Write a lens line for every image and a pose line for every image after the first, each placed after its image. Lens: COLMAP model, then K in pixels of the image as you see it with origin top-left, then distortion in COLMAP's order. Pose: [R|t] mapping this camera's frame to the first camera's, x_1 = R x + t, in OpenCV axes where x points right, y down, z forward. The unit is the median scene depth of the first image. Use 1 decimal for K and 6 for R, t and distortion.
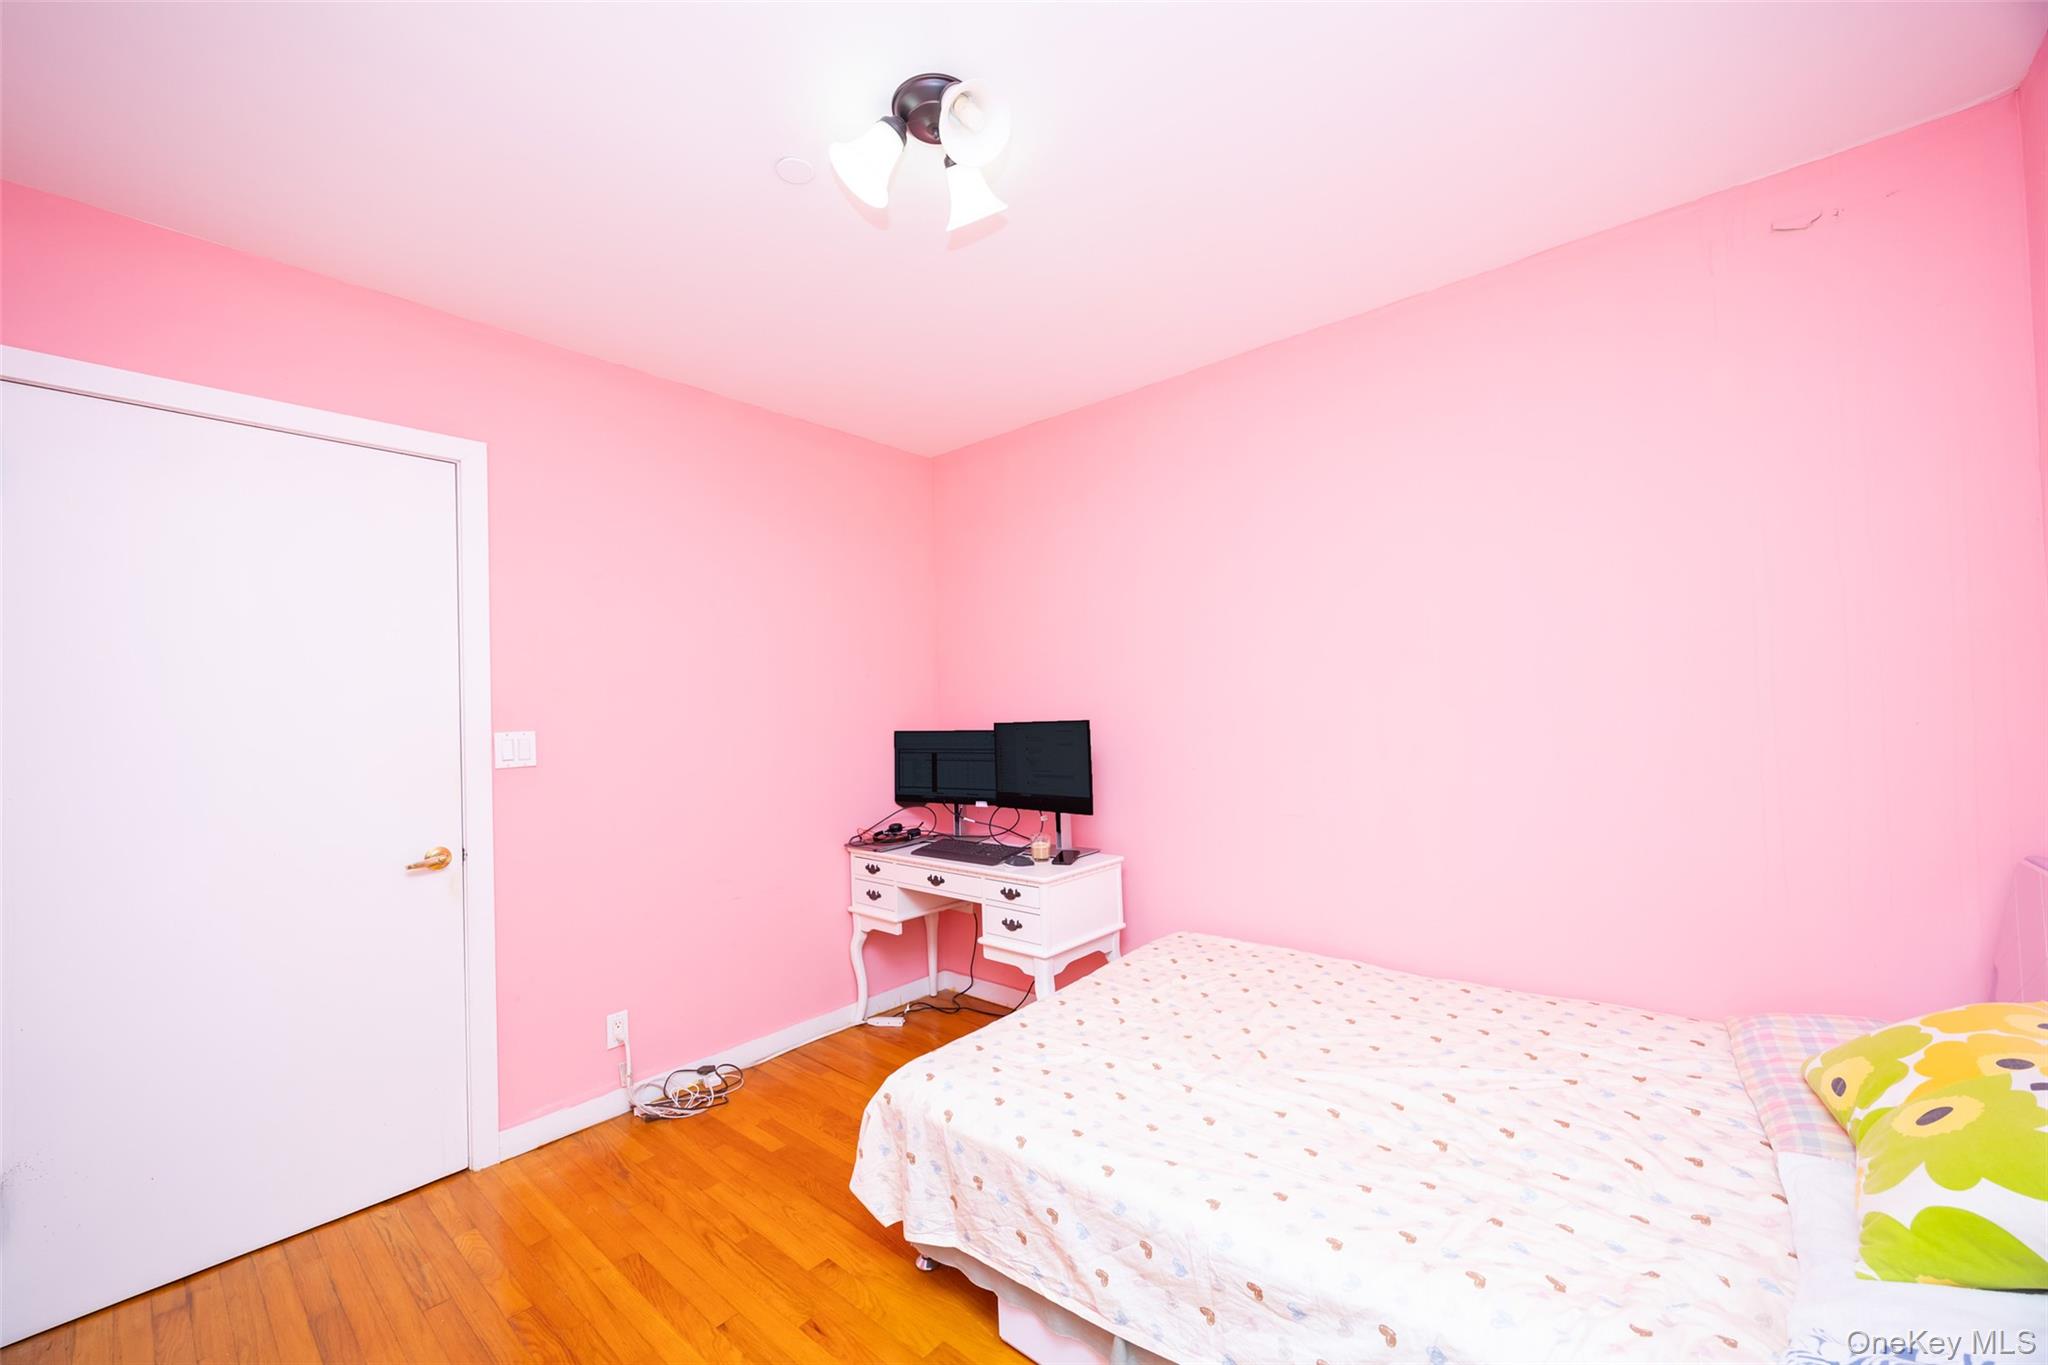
lens RADIAL K [[798.1, 0, 1021.8], [0, 798.1, 691.3], [0, 0, 1]] dist [-0.001417, 0.000082]
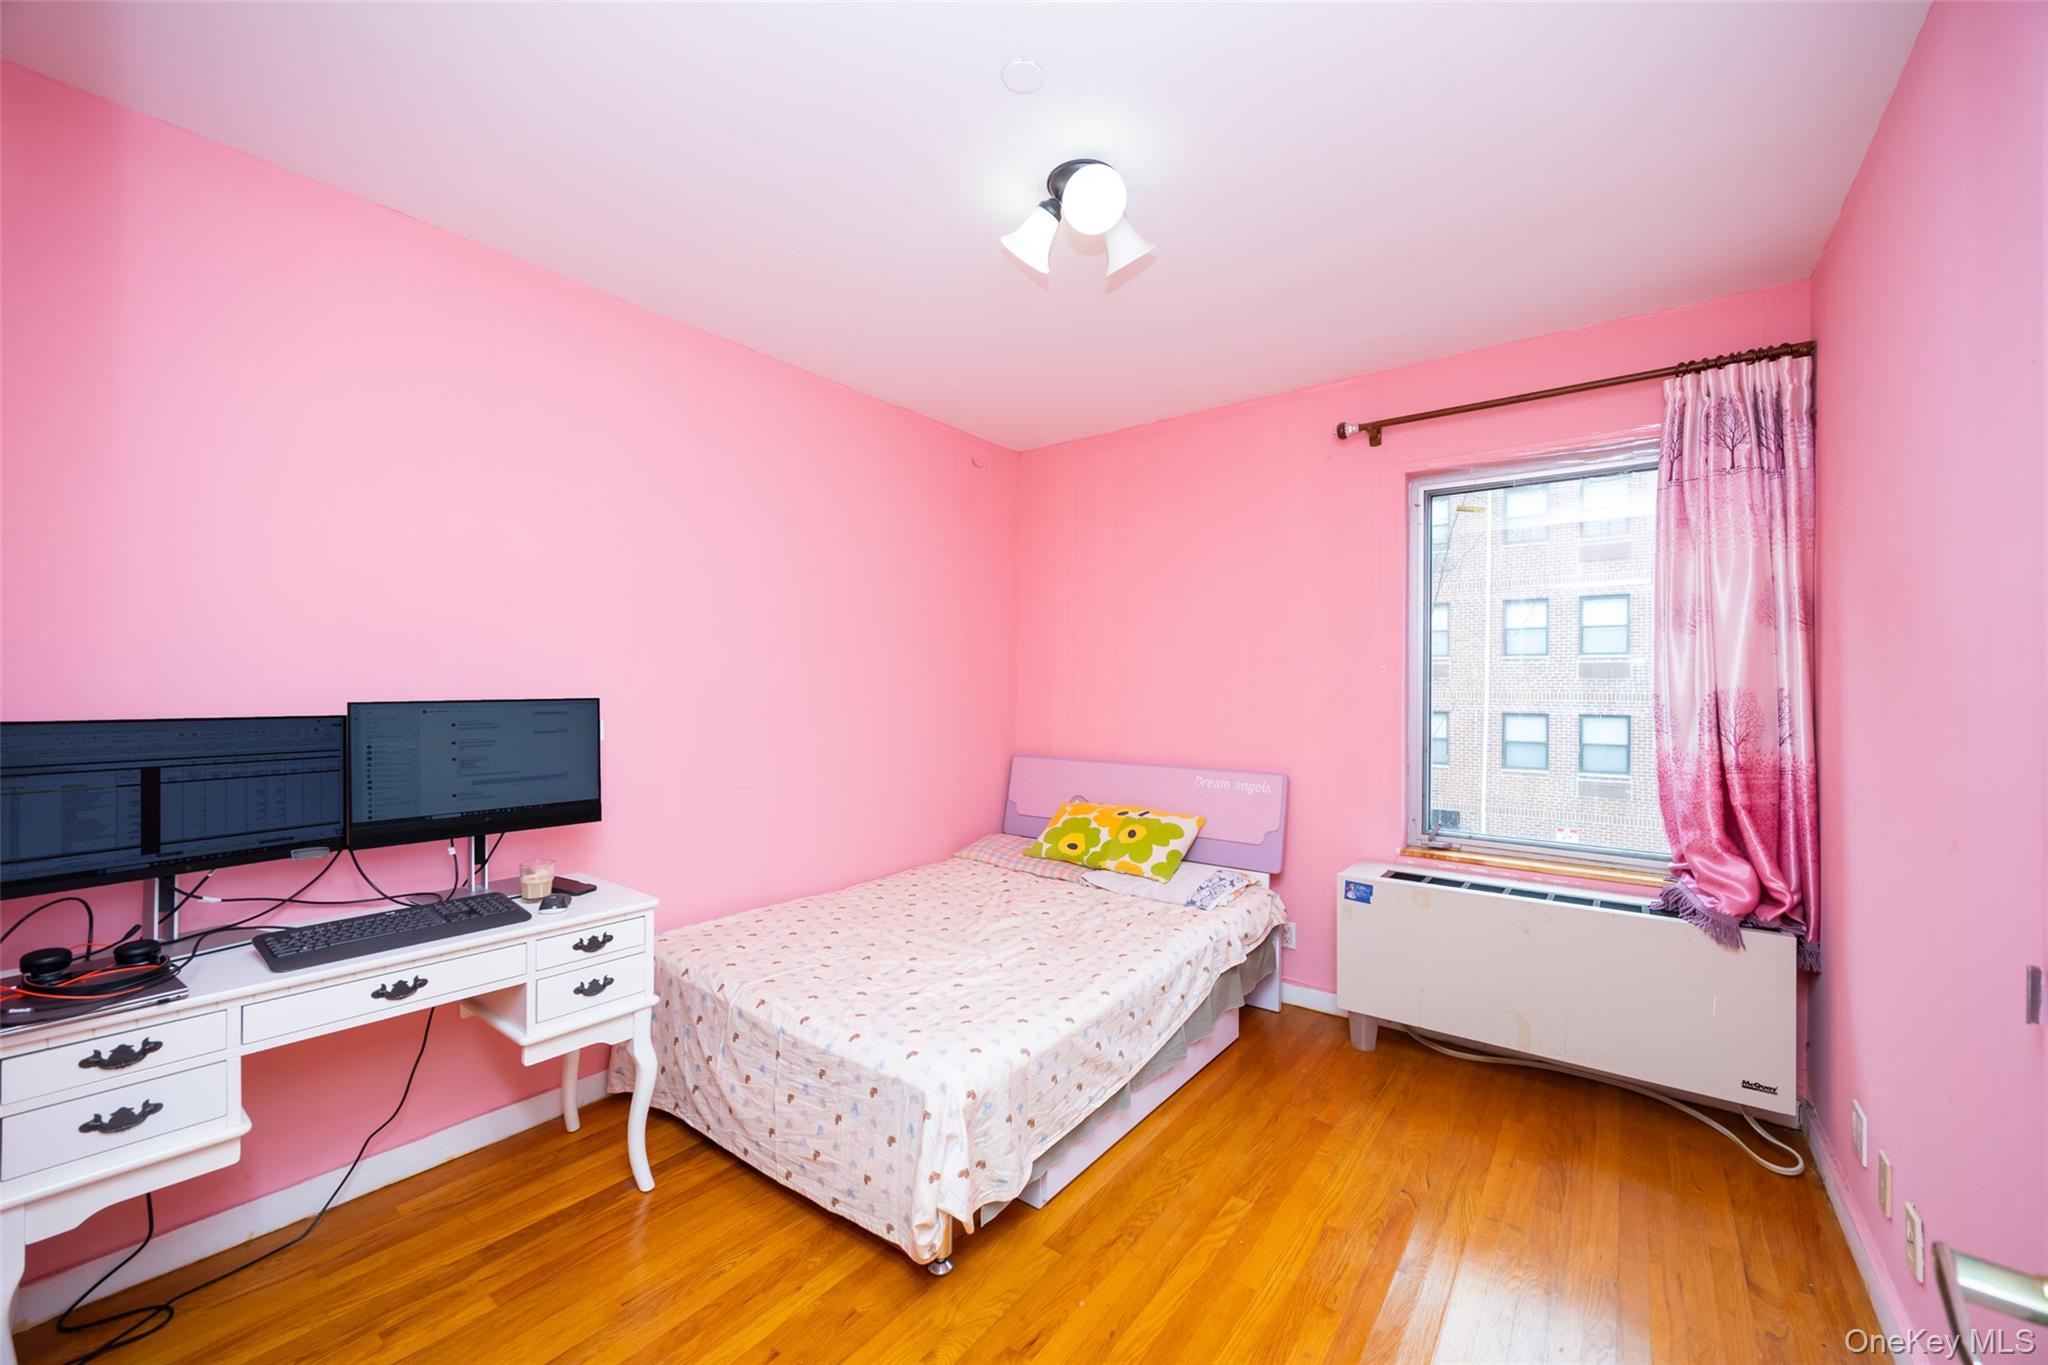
lens RADIAL K [[798.1, 0, 1019.8], [0, 798.1, 680.5], [0, 0, 1]] dist [-0.001417, 0.000082]
pose [[-0.066853, 0.037779, 0.997047, -0.749708], [-0.028605, 0.998800, -0.039763, 0.040004], [-0.997353, -0.031179, -0.065692, 0.680202]]
